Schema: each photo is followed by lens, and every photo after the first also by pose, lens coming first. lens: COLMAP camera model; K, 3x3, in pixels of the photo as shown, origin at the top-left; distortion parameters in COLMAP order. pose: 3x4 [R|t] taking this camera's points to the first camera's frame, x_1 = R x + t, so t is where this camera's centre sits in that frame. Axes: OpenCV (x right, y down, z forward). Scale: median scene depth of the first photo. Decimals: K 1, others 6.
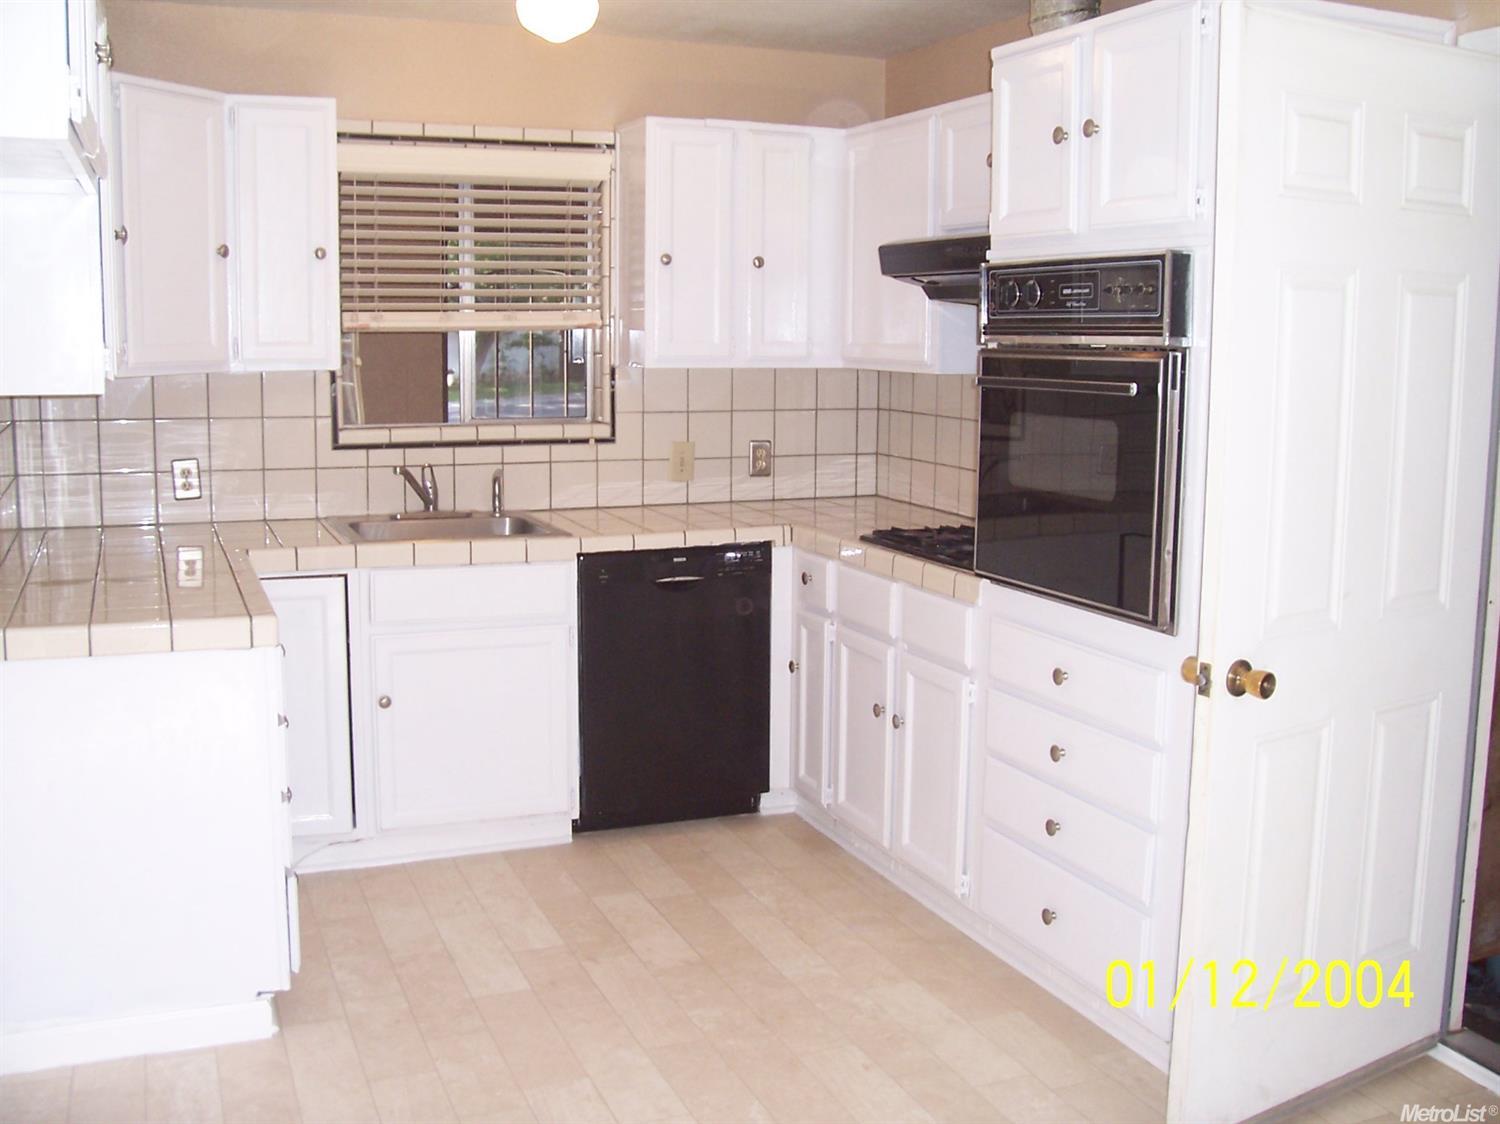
lens RADIAL K [[1484.4, 0, 747.4], [0, 1484.4, 531.3], [0, 0, 1]] dist [-0.200121, 0.206914]
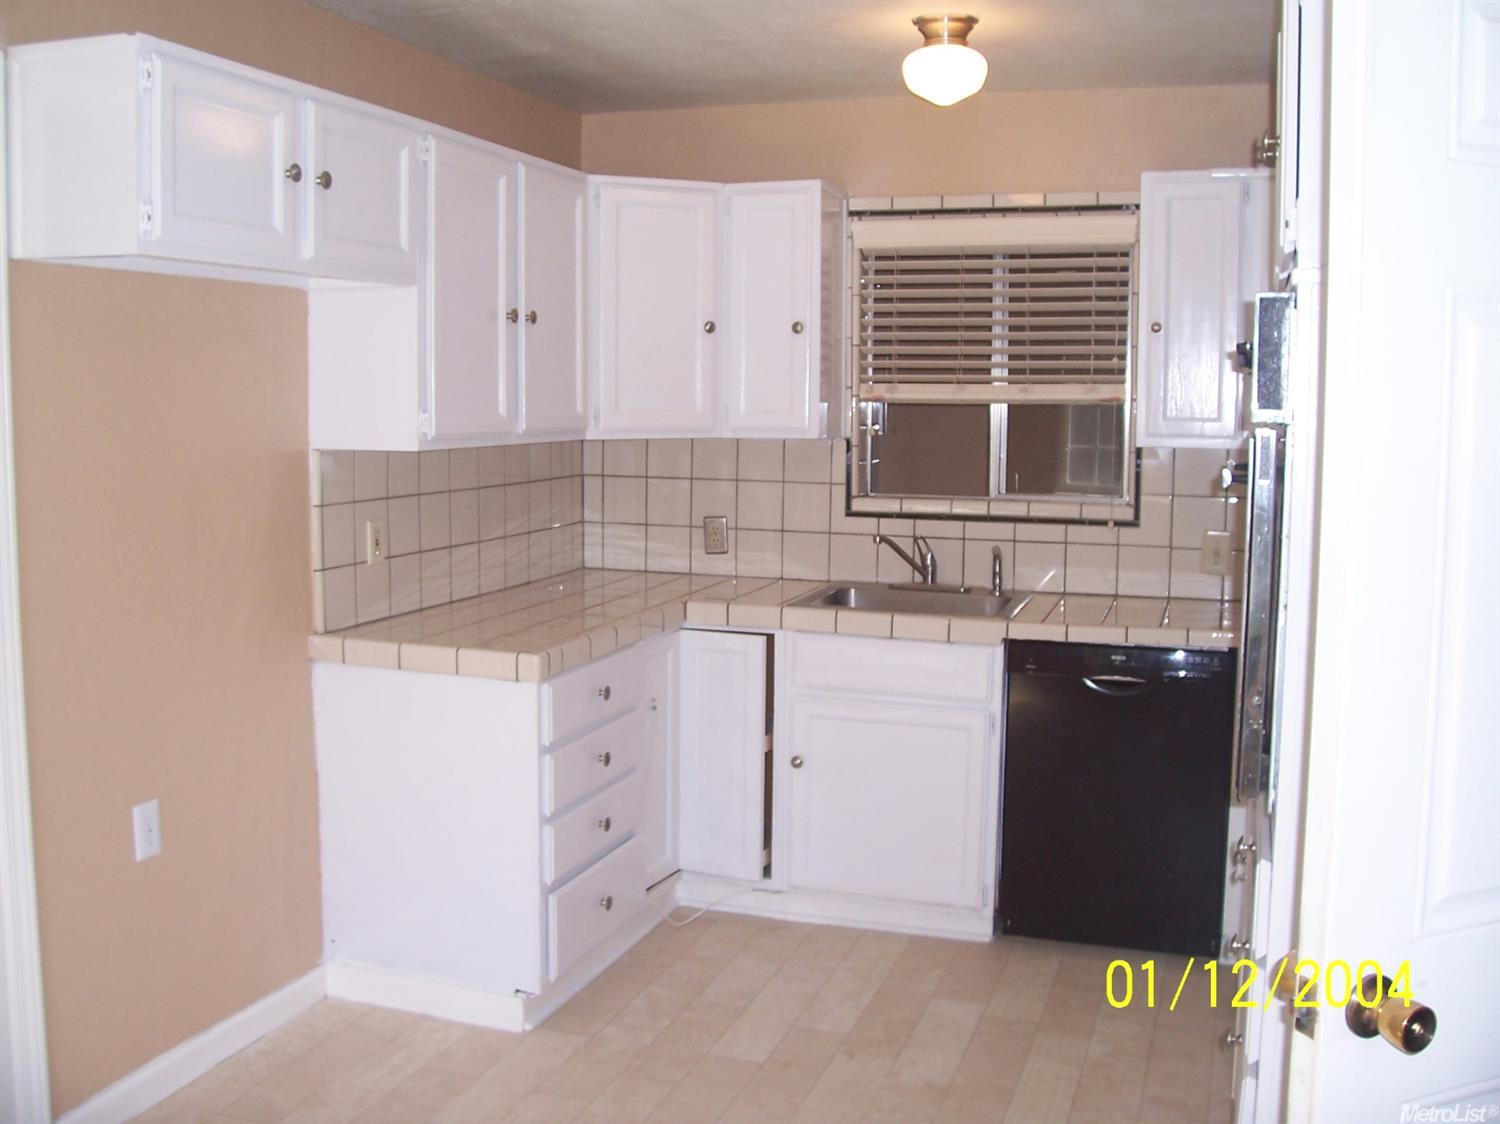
lens RADIAL K [[1484.4, 0, 747.4], [0, 1484.4, 531.3], [0, 0, 1]] dist [-0.200121, 0.206914]
pose [[0.745964, 0.056369, -0.663596, 0.362740], [-0.090620, 0.995736, -0.017286, -0.020907], [0.659792, 0.073030, 0.747891, 0.172142]]
